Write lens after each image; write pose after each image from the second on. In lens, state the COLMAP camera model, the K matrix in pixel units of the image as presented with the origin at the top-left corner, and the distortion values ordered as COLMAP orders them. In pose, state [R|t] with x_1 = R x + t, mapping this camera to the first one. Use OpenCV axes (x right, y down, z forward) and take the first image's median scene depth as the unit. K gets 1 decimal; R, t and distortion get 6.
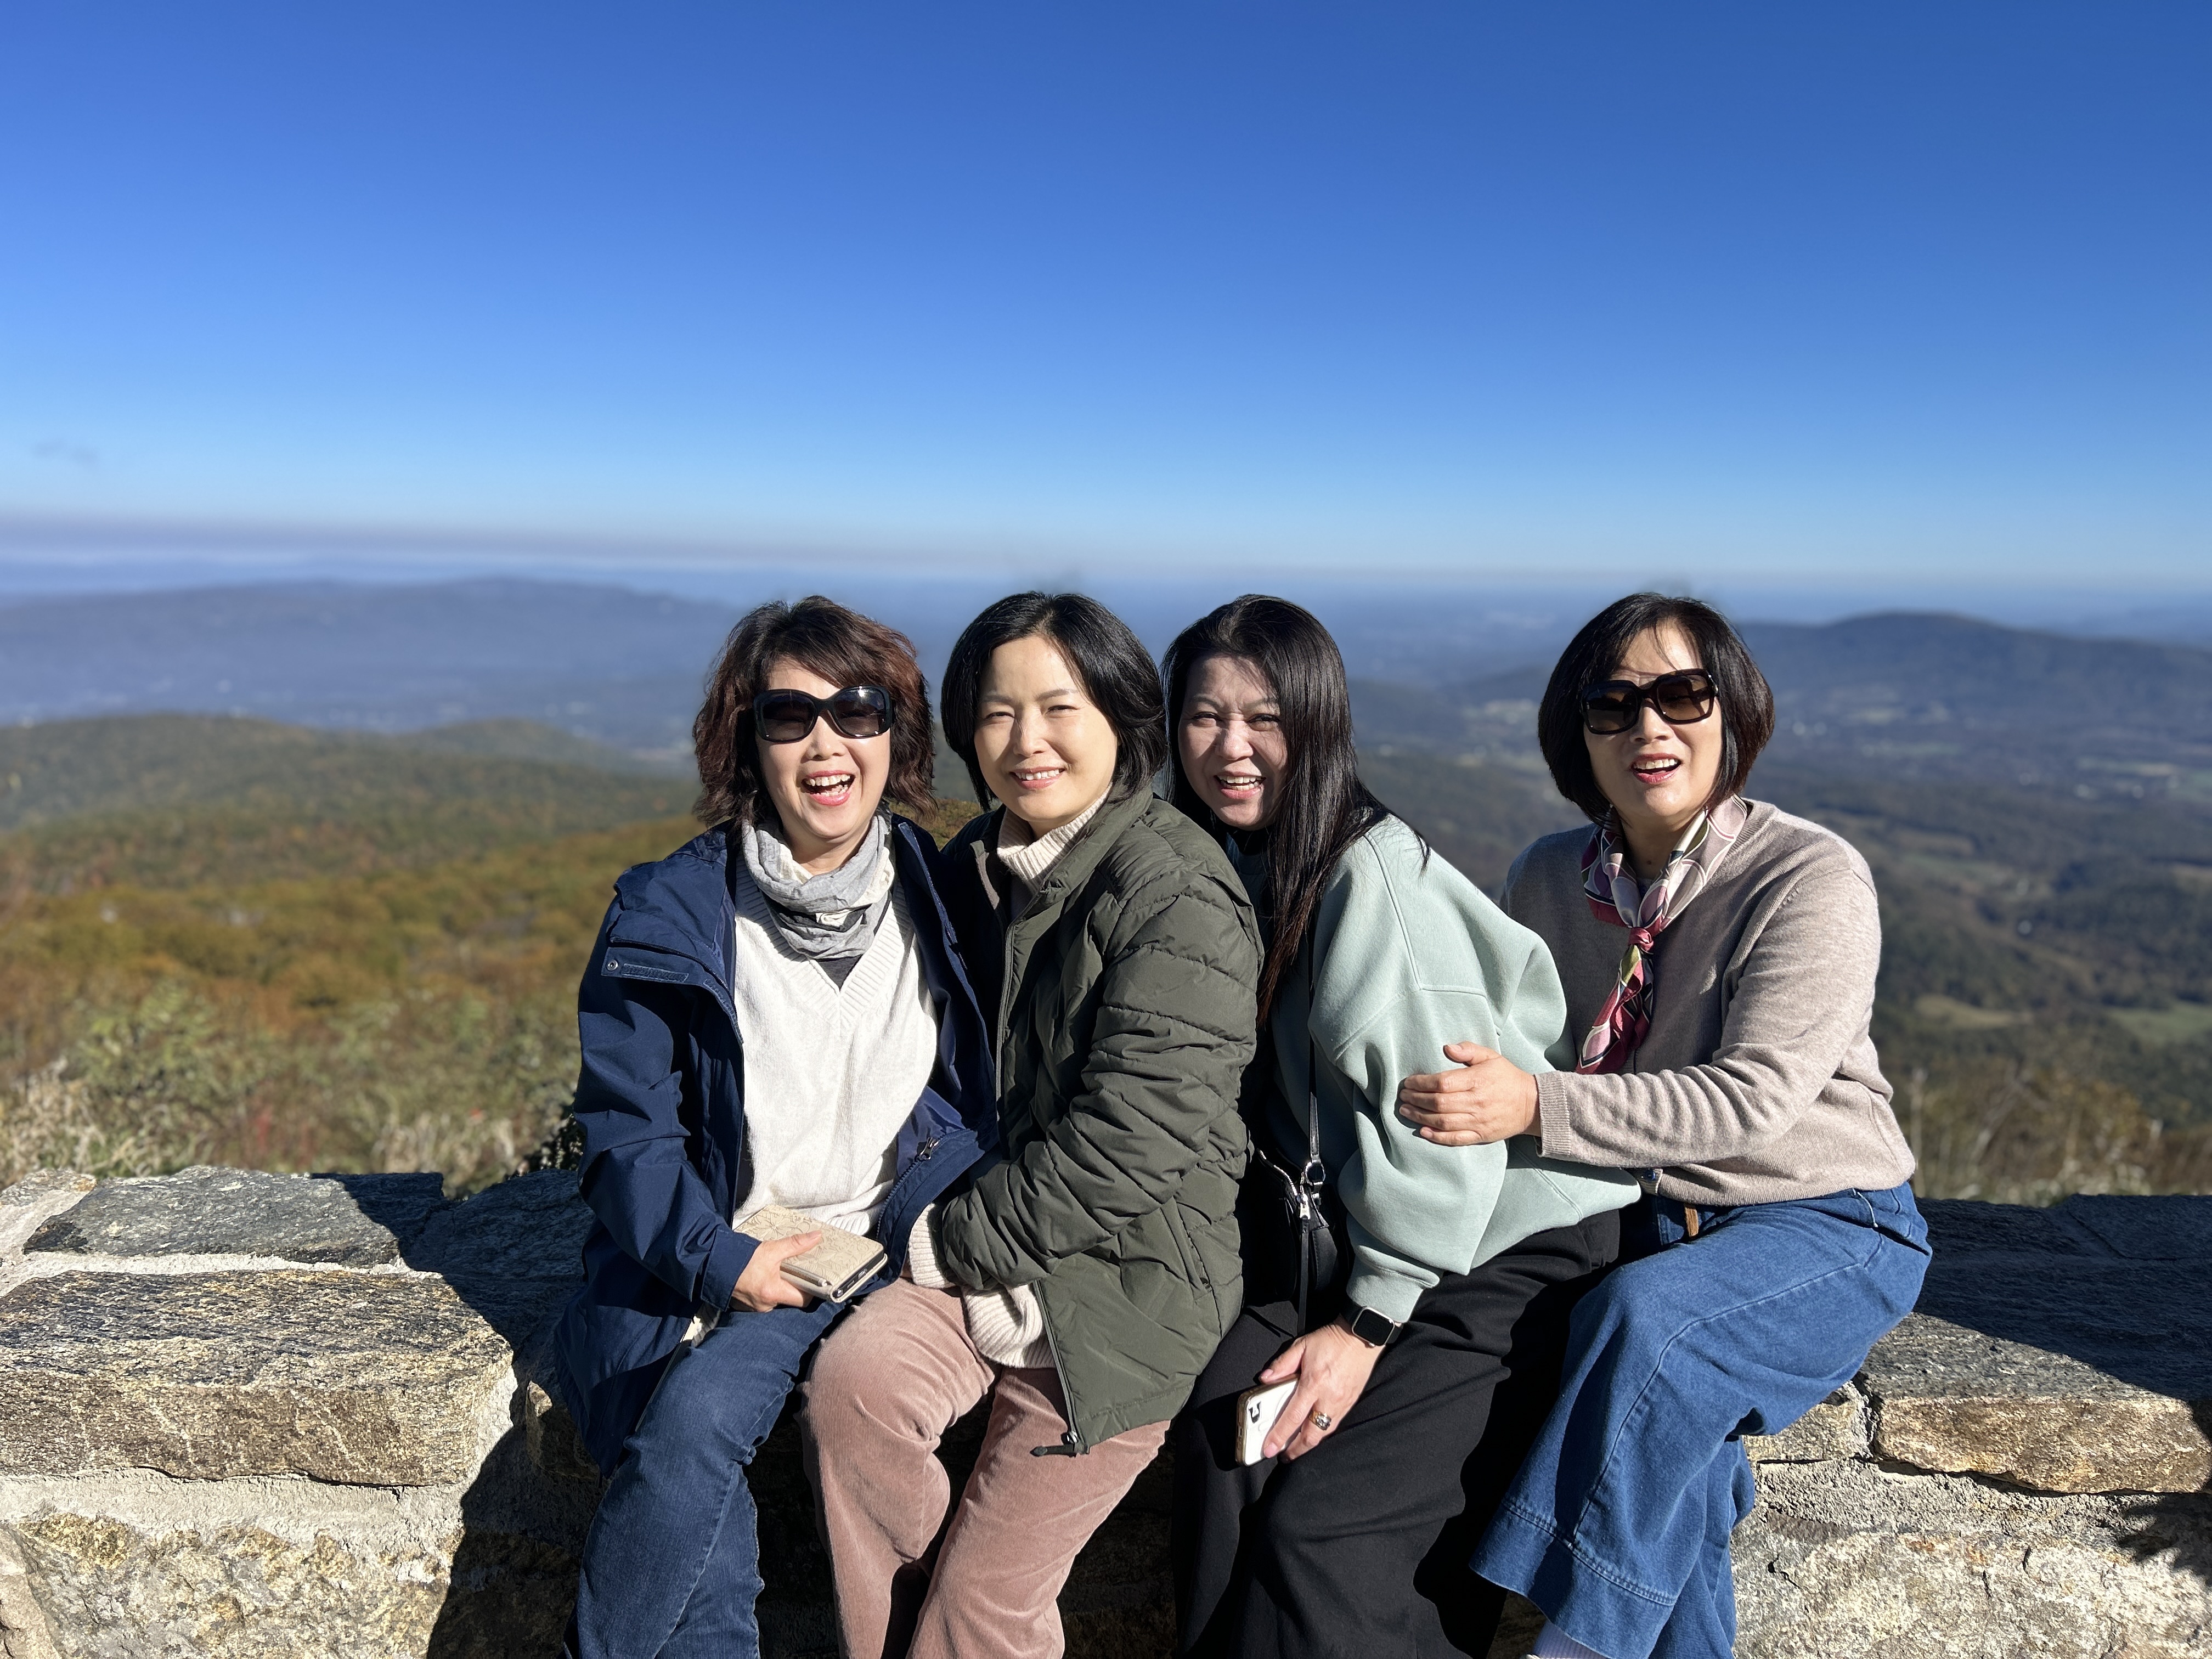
lens RADIAL K [[1651.1, 0, 1118.5], [0, 1651.1, 831.9], [0, 0, 1]] dist [0.055586, -0.060071]
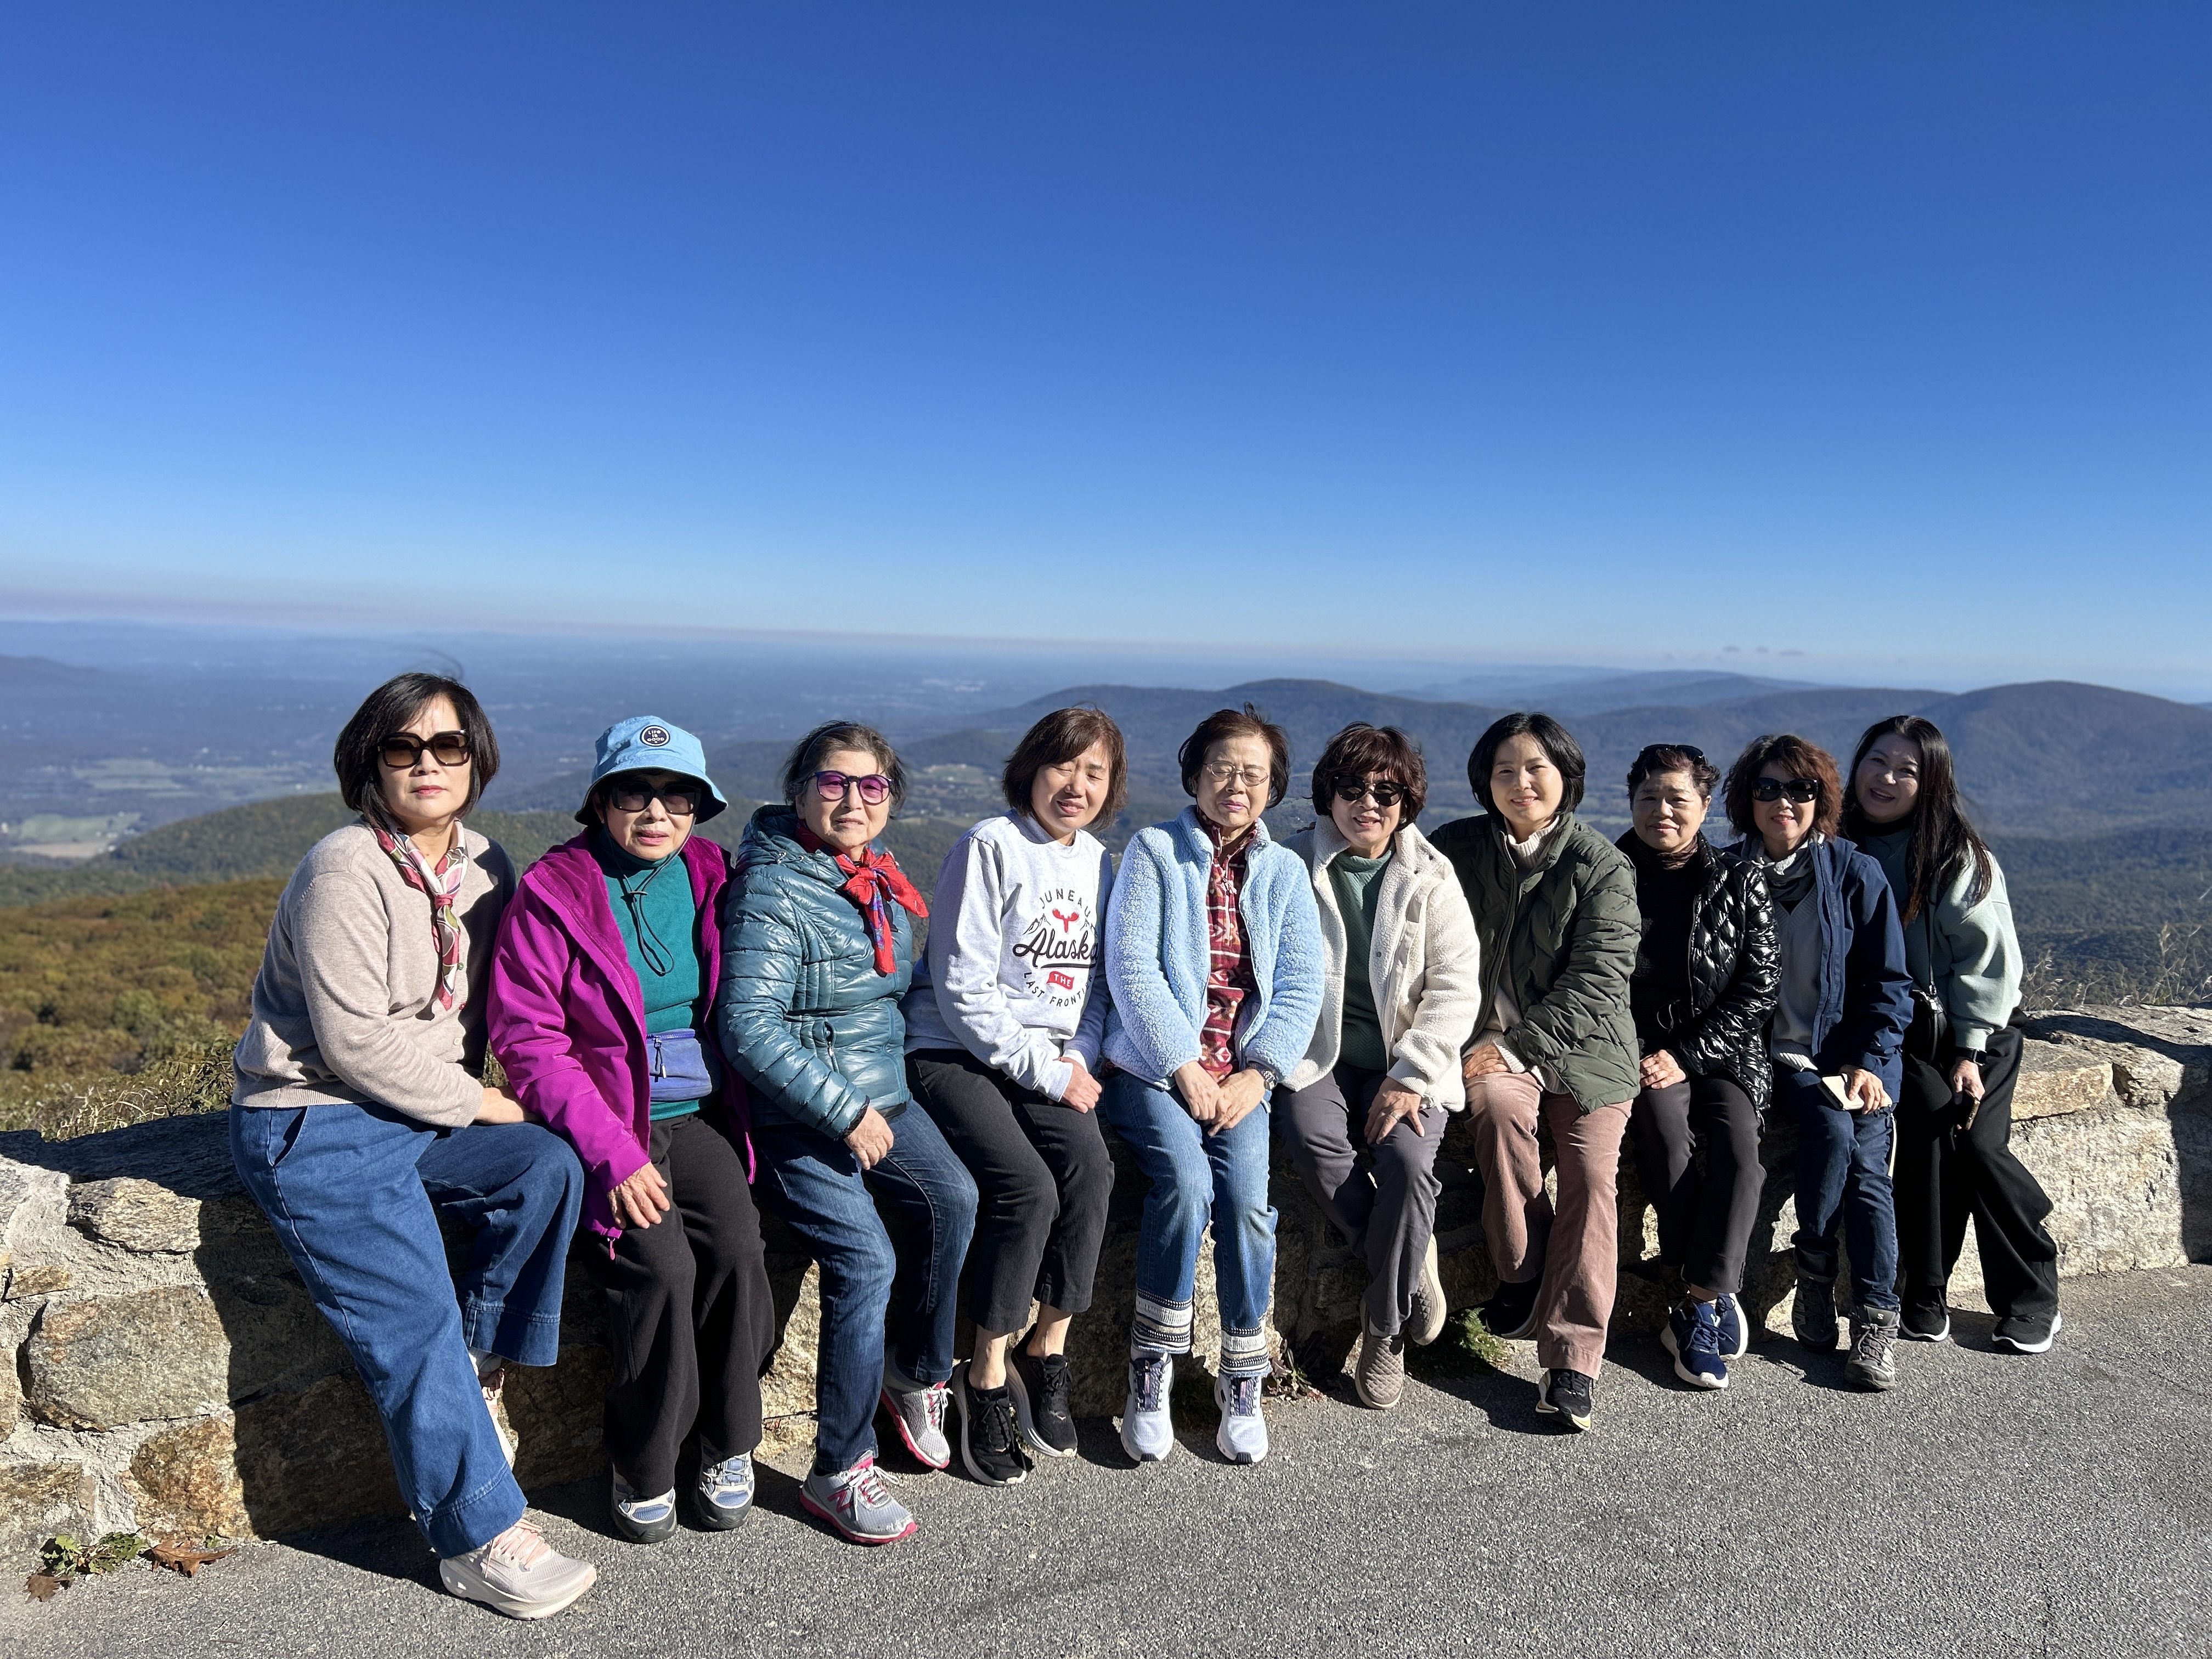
lens RADIAL K [[1651.1, 0, 1109.1], [0, 1651.1, 840.0], [0, 0, 1]] dist [0.055586, -0.060071]
pose [[0.945456, -0.028177, 0.324528, -1.025351], [0.038833, 0.998897, -0.026406, 0.035464], [-0.323426, 0.037568, 0.945507, -0.605003]]
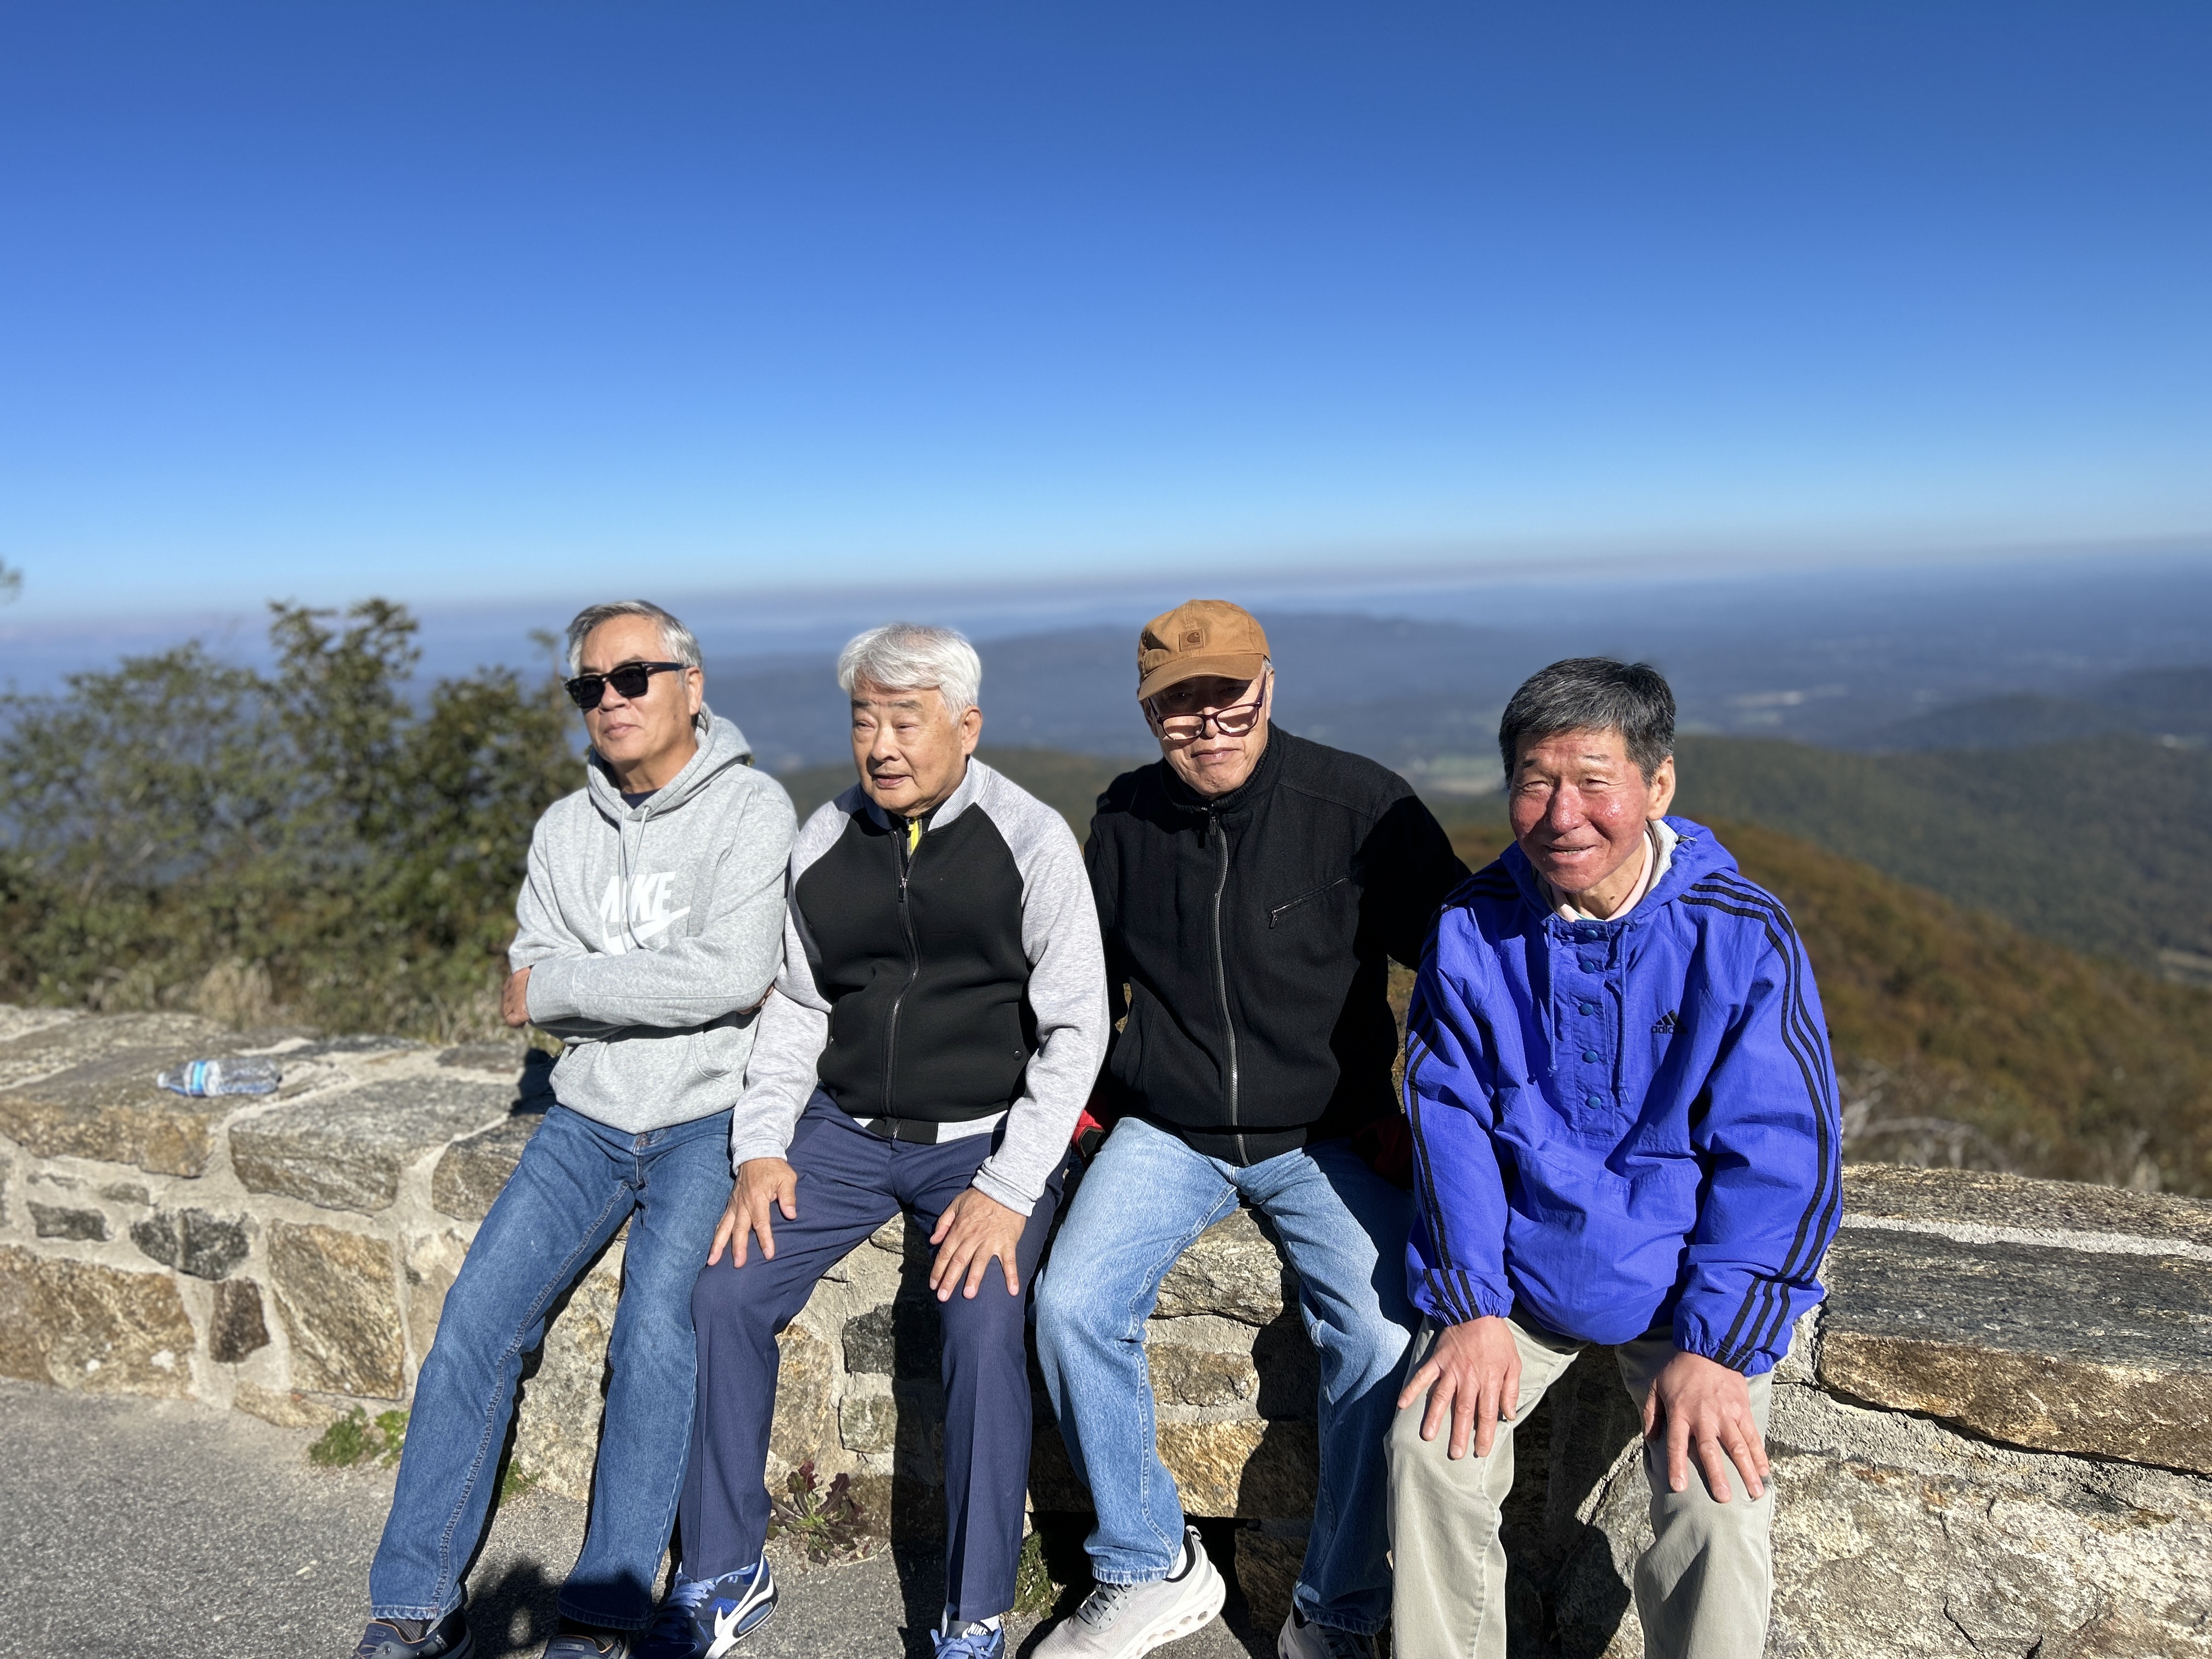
lens RADIAL K [[1651.1, 0, 1126.6], [0, 1651.1, 839.8], [0, 0, 1]] dist [0.055586, -0.060071]
pose [[0.907905, -0.000940, -0.419175, 0.491097], [-0.001430, 0.999985, -0.005339, 0.034259], [0.419173, 0.005447, 0.907890, -0.145786]]
